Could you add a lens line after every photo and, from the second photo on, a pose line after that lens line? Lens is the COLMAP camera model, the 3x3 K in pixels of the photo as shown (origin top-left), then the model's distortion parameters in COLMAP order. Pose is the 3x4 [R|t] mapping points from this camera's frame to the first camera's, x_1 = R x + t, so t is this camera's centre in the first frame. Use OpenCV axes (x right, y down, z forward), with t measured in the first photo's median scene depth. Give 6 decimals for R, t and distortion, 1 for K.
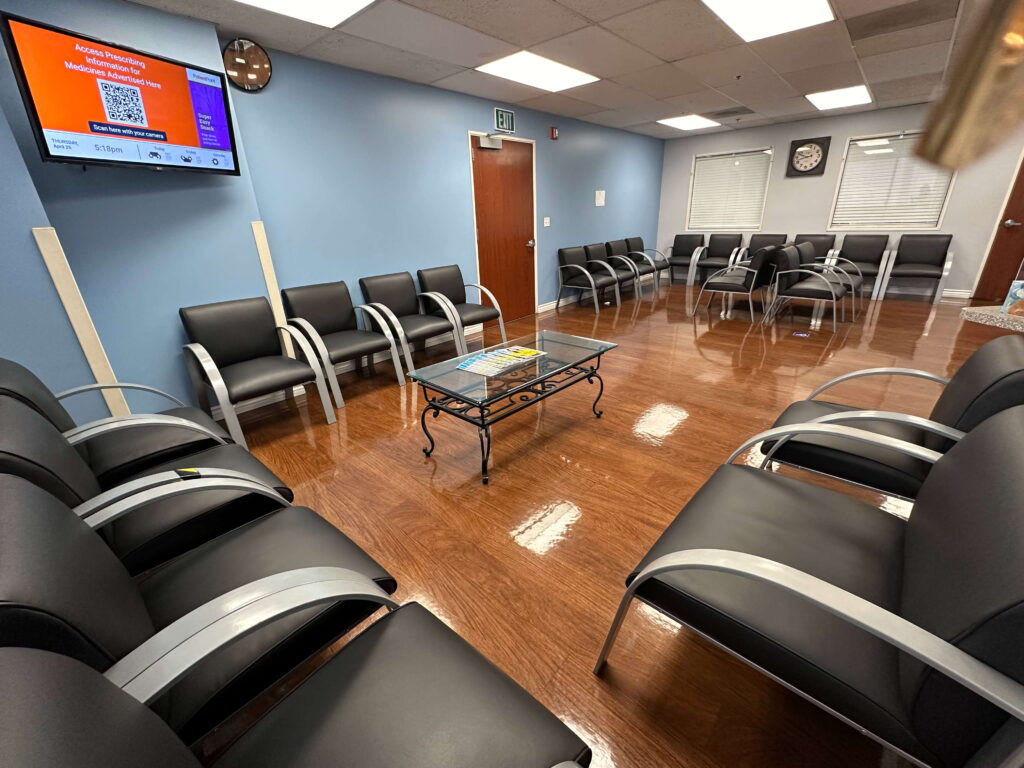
lens RADIAL K [[421.9, 0, 512.0], [0, 421.9, 384.0], [0, 0, 1]] dist [0.000274, 0.000209]
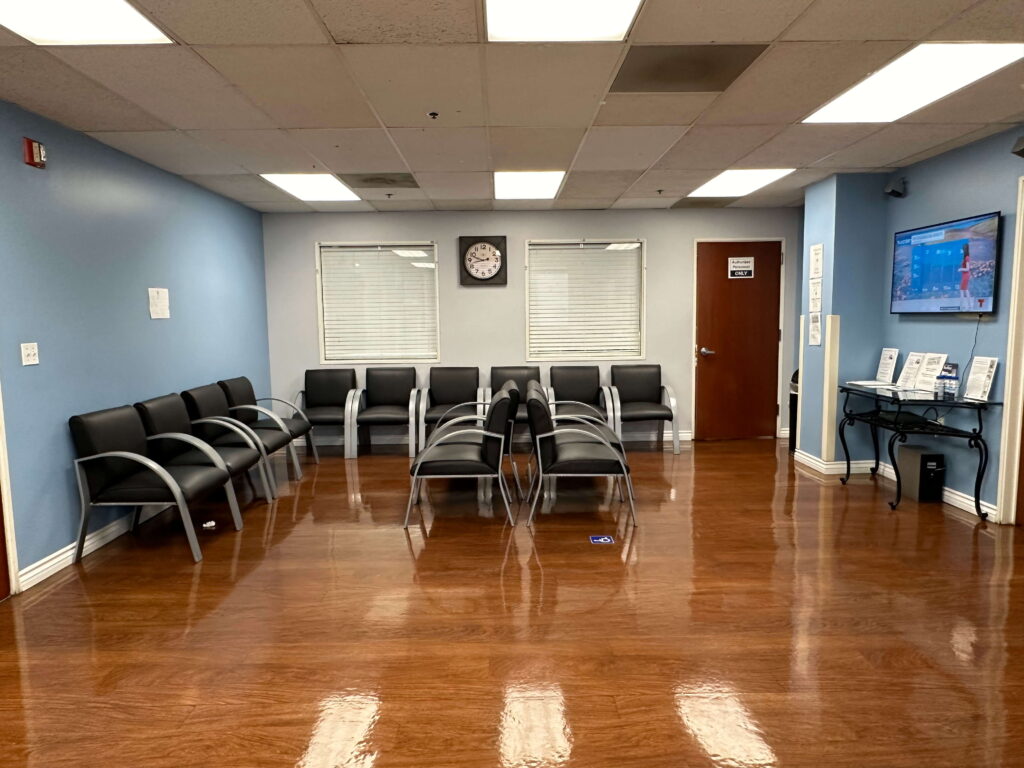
lens RADIAL K [[669.8, 0, 509.2], [0, 669.8, 387.1], [0, 0, 1]] dist [-0.001570, 0.000164]
pose [[0.745706, -0.041648, 0.664972, 0.000979], [0.235501, 0.950097, -0.204587, -0.111792], [-0.623267, 0.309163, 0.718301, 0.260795]]
